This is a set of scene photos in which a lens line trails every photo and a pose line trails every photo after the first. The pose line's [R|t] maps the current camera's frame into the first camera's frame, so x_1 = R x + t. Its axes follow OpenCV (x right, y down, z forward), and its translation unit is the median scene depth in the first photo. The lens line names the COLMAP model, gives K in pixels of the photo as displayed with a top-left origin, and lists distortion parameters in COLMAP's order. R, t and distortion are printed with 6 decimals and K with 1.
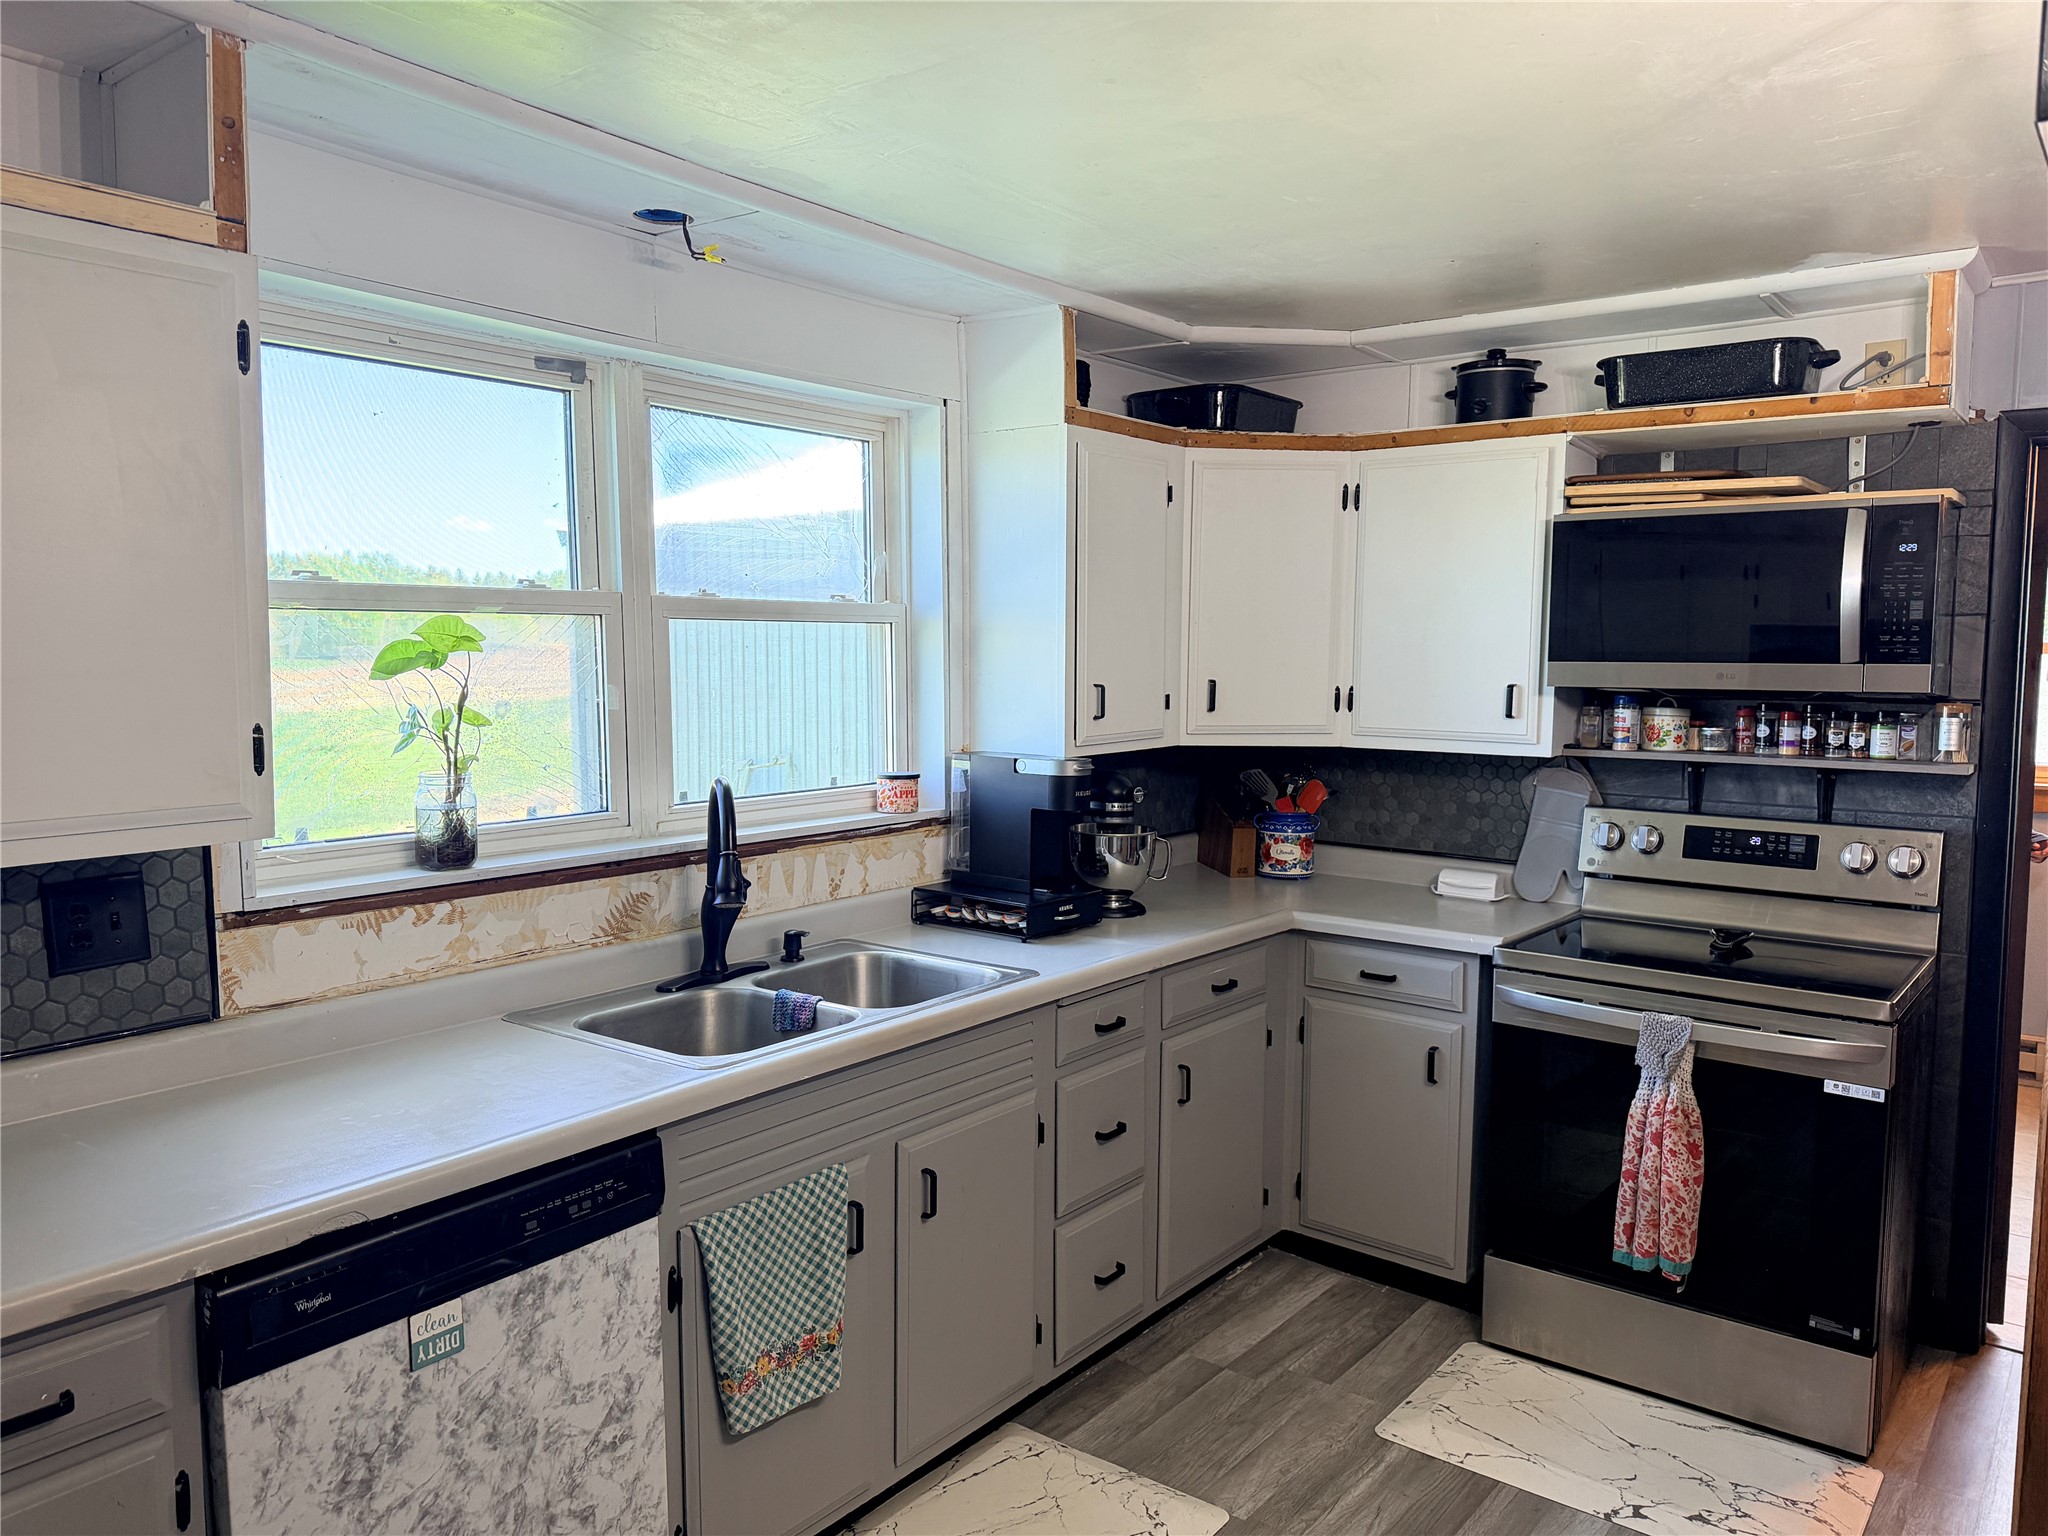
lens RADIAL K [[1441.2, 0, 1022.8], [0, 1441.2, 765.1], [0, 0, 1]] dist [0.039417, -0.053362]
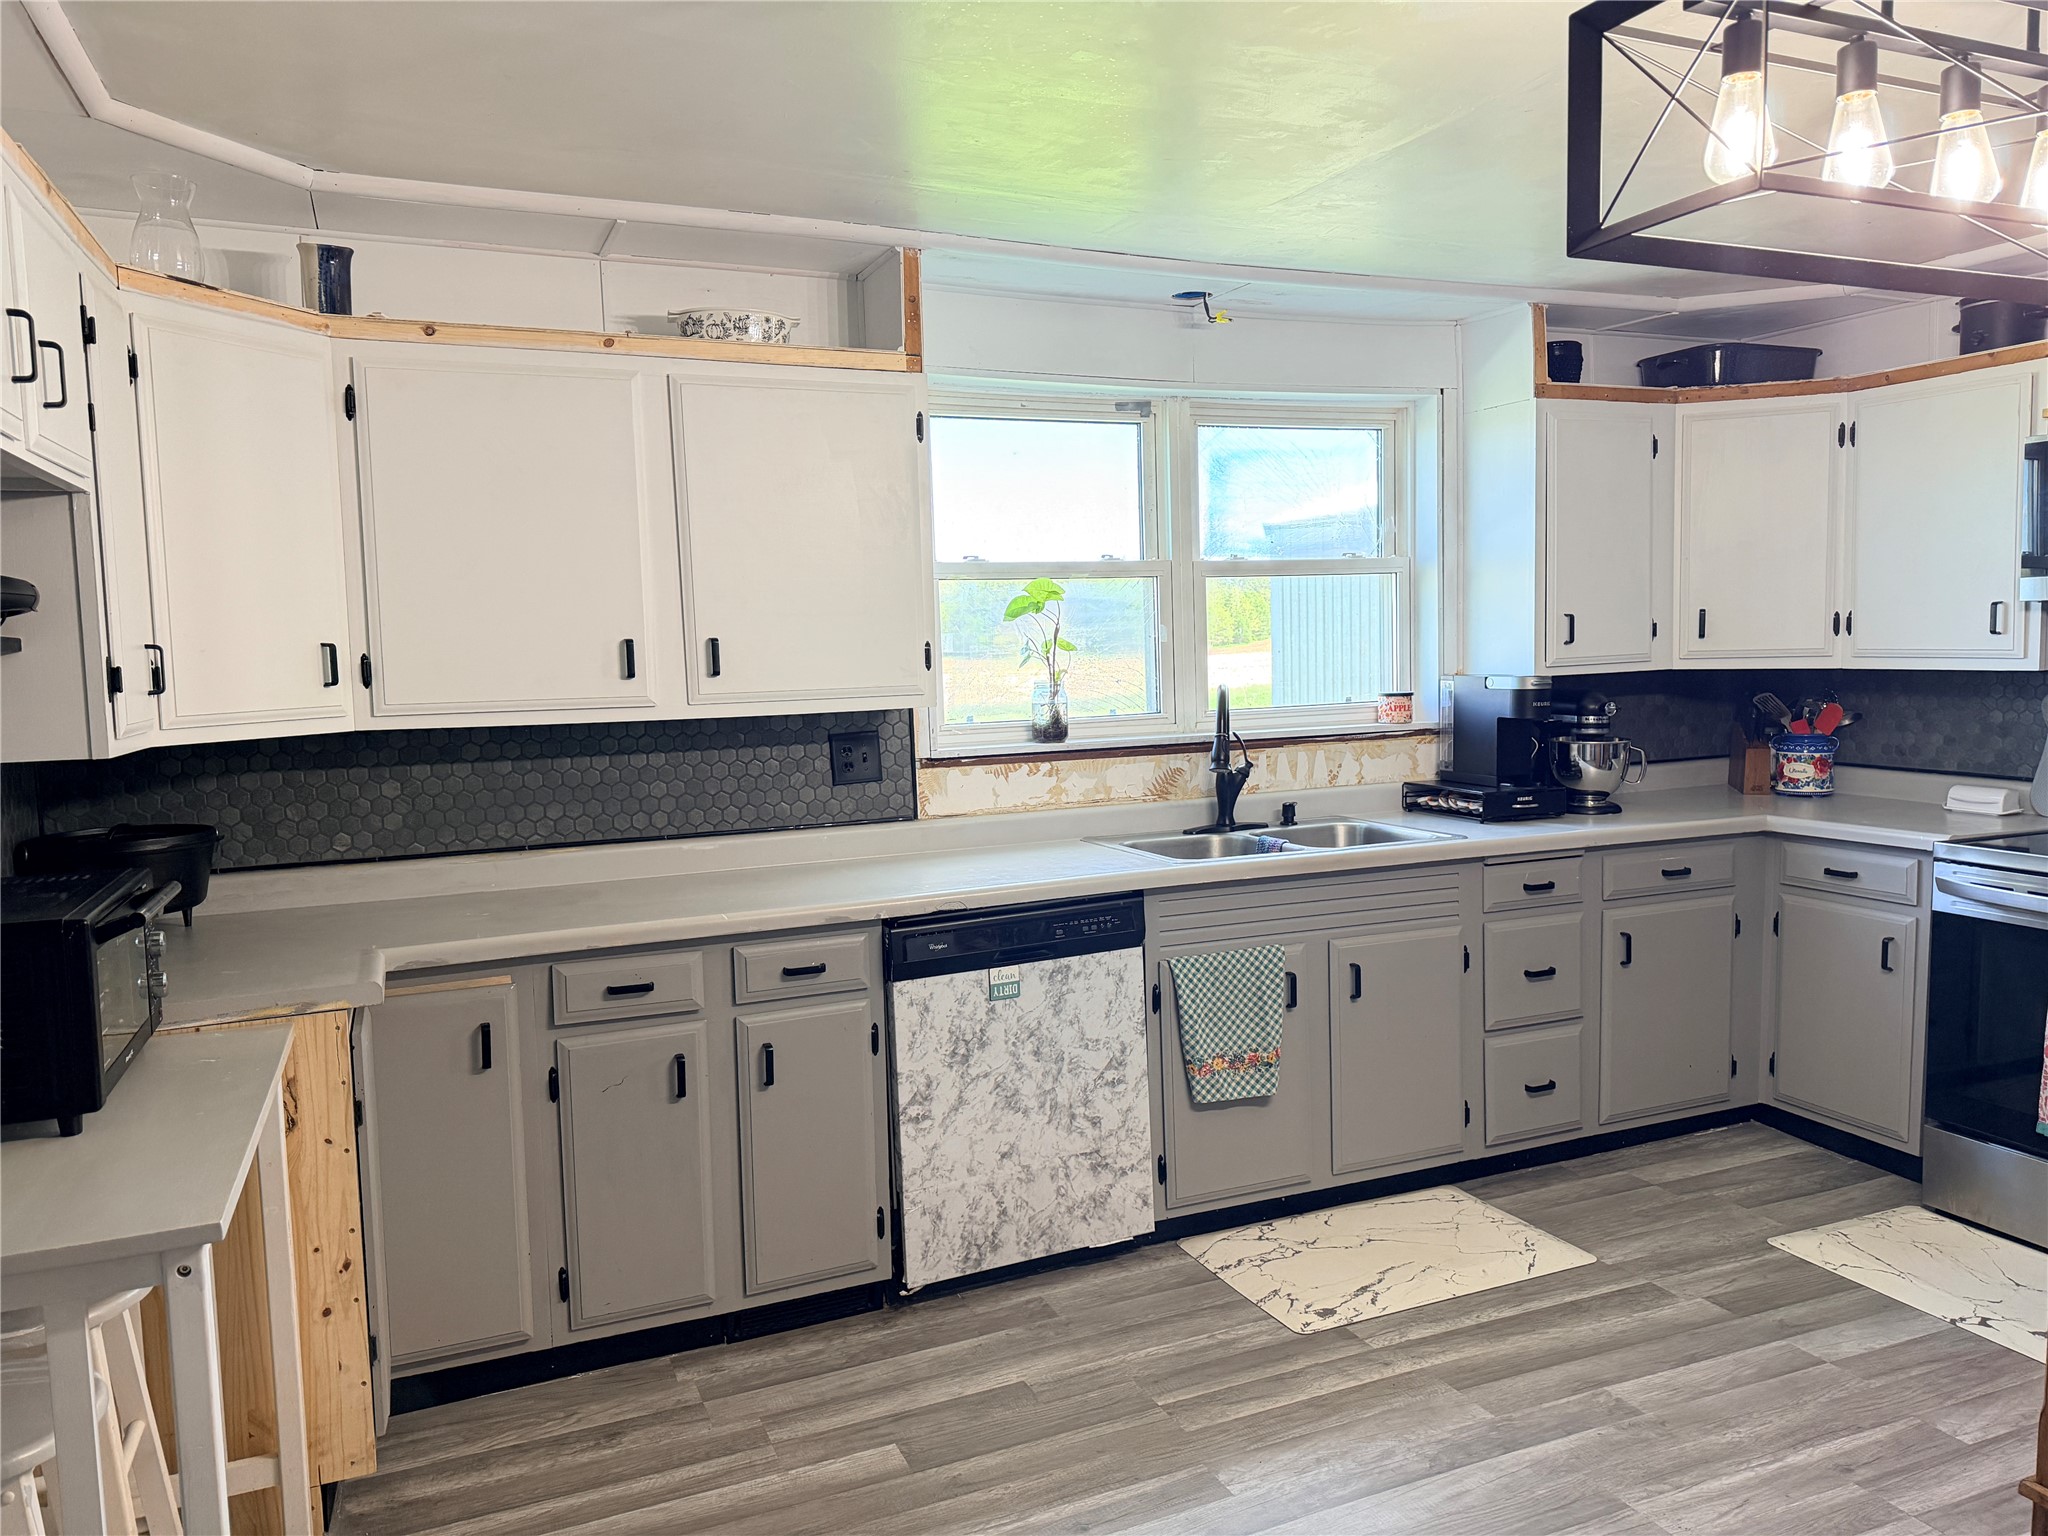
lens RADIAL K [[1432.8, 0, 1024.0], [0, 1432.8, 768.0], [0, 0, 1]] dist [0.100648, -0.134451]
pose [[0.872844, 0.012844, -0.487830, 0.267832], [-0.009228, 0.999909, 0.009816, 0.067957], [0.487912, -0.004066, 0.872884, -0.291361]]
